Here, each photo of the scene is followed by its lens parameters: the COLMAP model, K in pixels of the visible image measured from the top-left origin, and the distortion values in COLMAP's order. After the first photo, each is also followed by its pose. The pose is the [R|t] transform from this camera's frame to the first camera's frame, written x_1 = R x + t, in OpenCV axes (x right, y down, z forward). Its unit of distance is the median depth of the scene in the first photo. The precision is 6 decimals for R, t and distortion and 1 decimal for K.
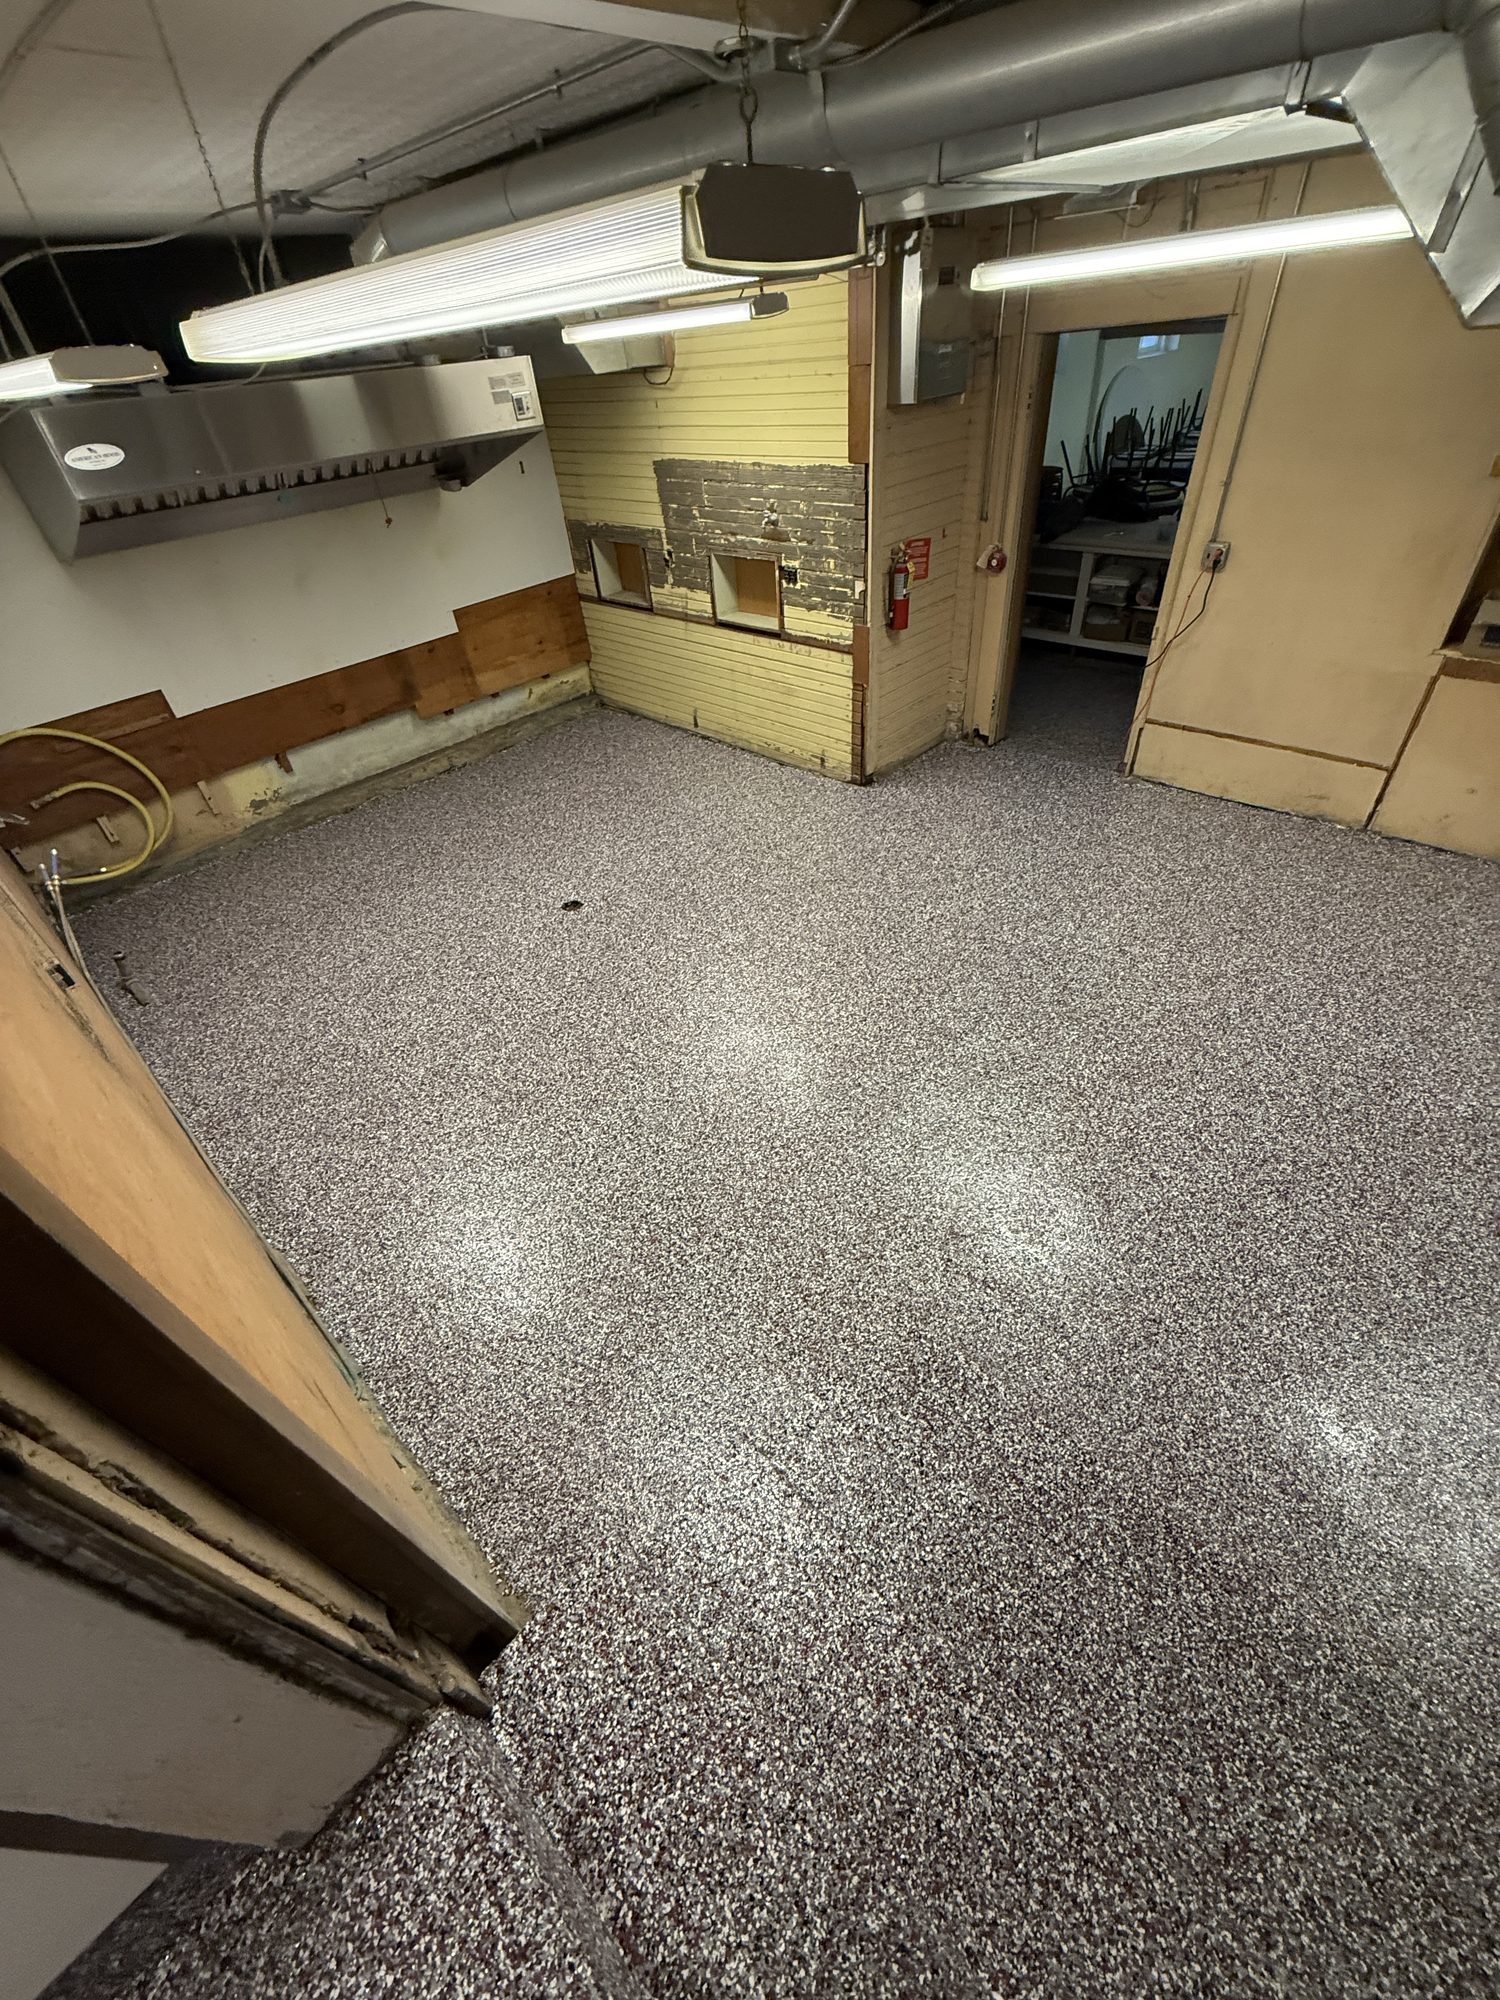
lens RADIAL K [[791.5, 0, 744.7], [0, 791.5, 997.0], [0, 0, 1]] dist [-0.000792, -0.000105]
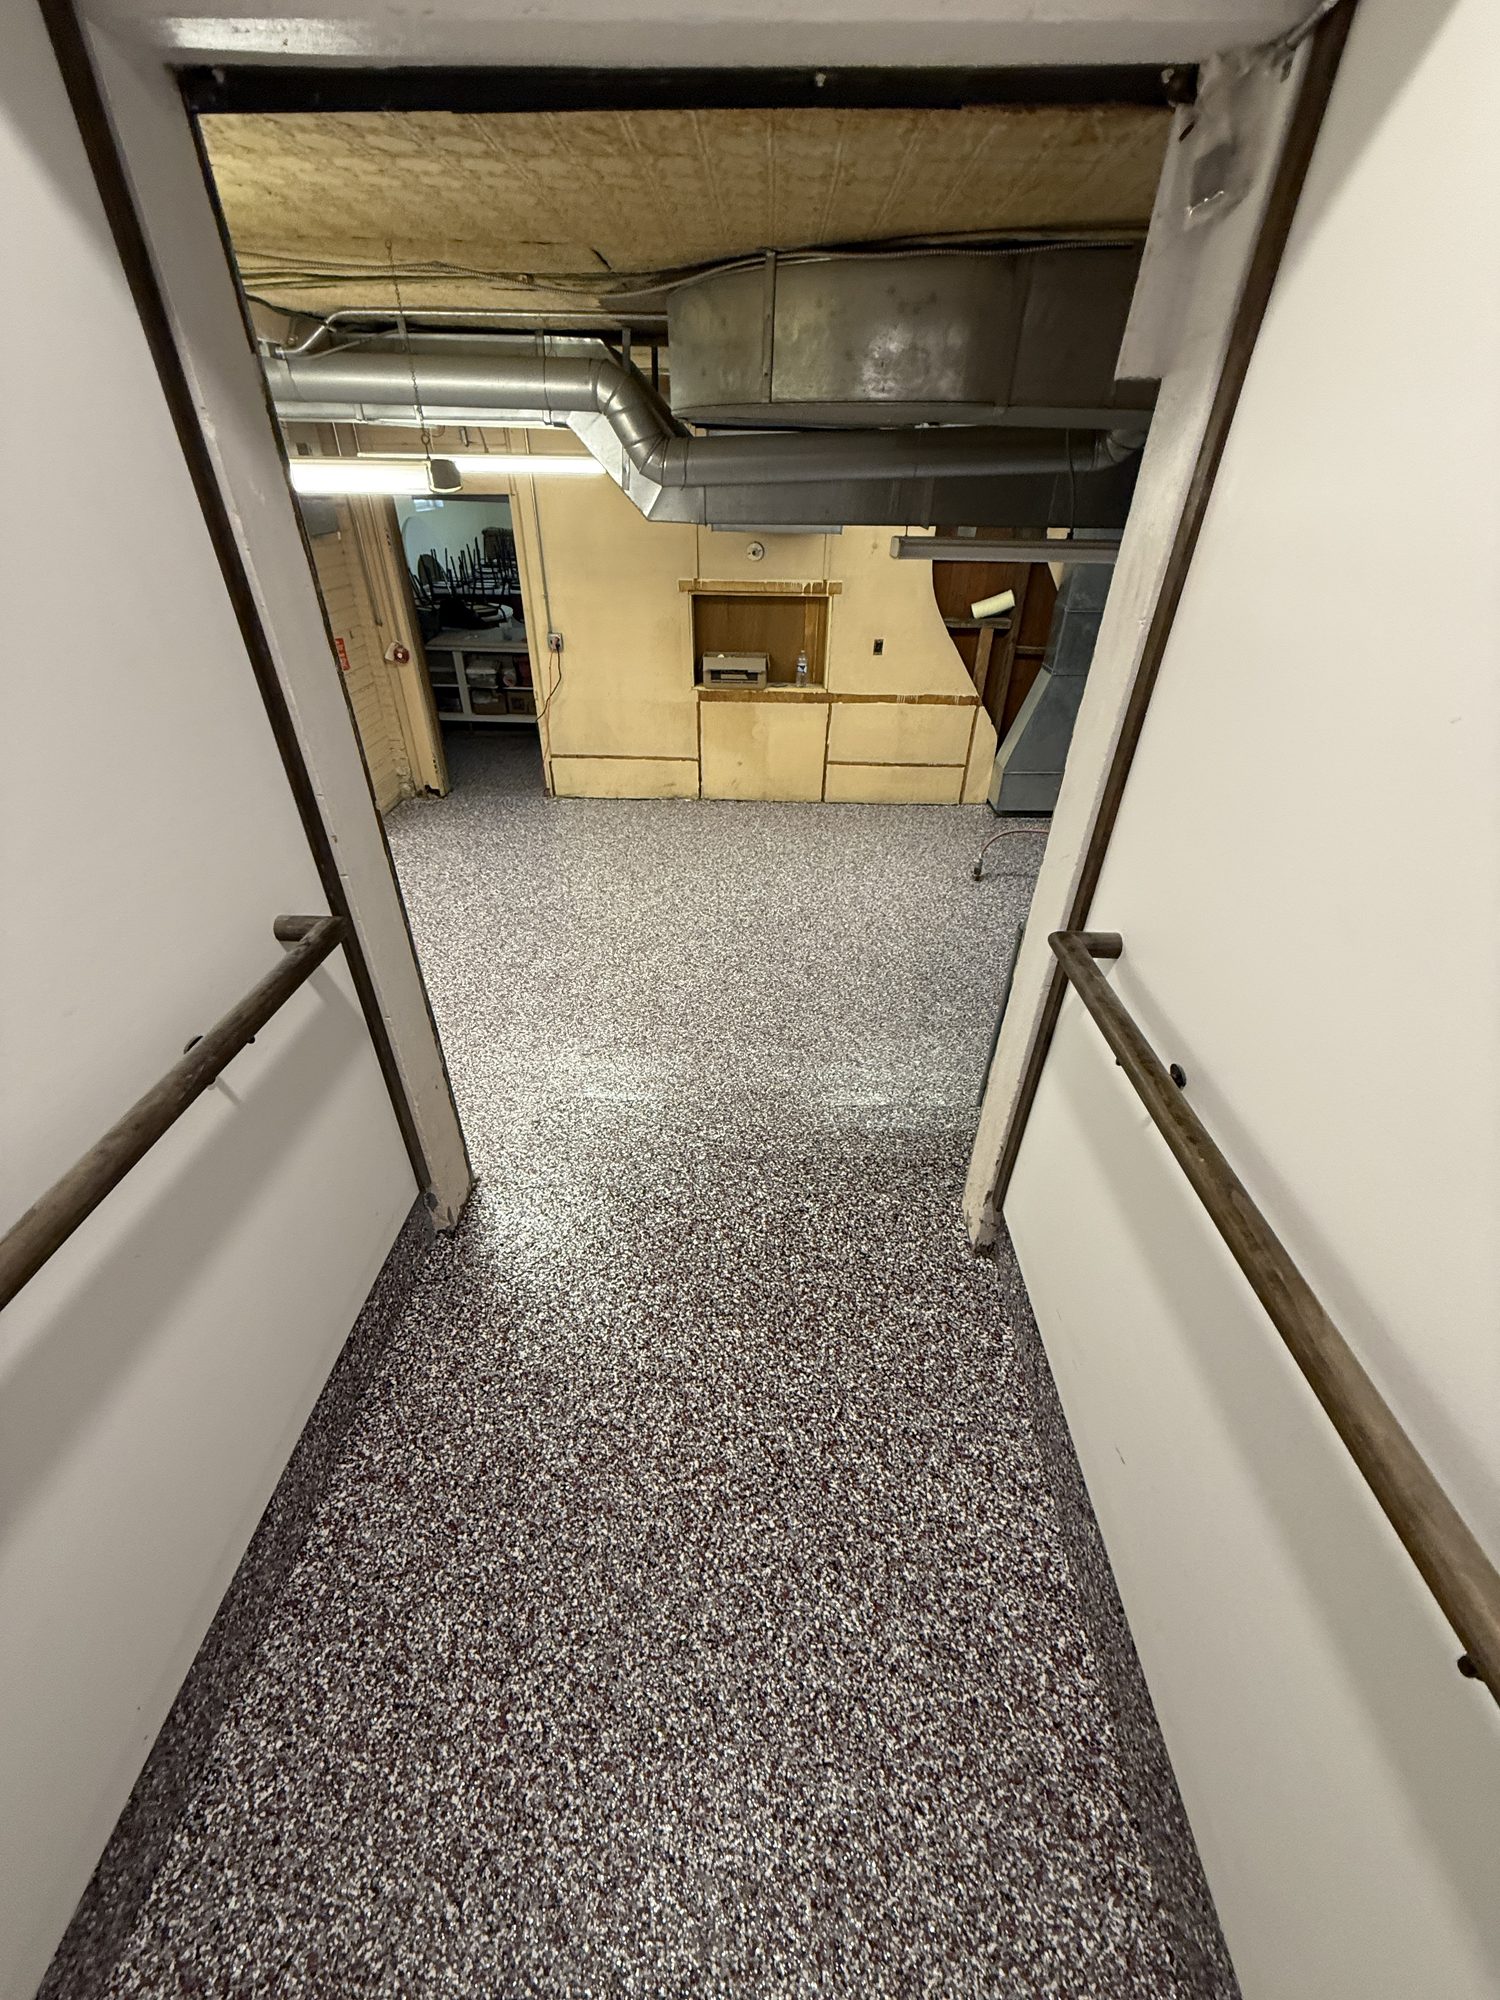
lens RADIAL K [[791.5, 0, 747.3], [0, 791.5, 997.9], [0, 0, 1]] dist [-0.000792, -0.000105]
pose [[0.737125, -0.299423, 0.605799, -0.215222], [0.372226, 0.928124, 0.005818, 0.169942], [-0.563998, 0.221205, 0.795597, -0.217099]]
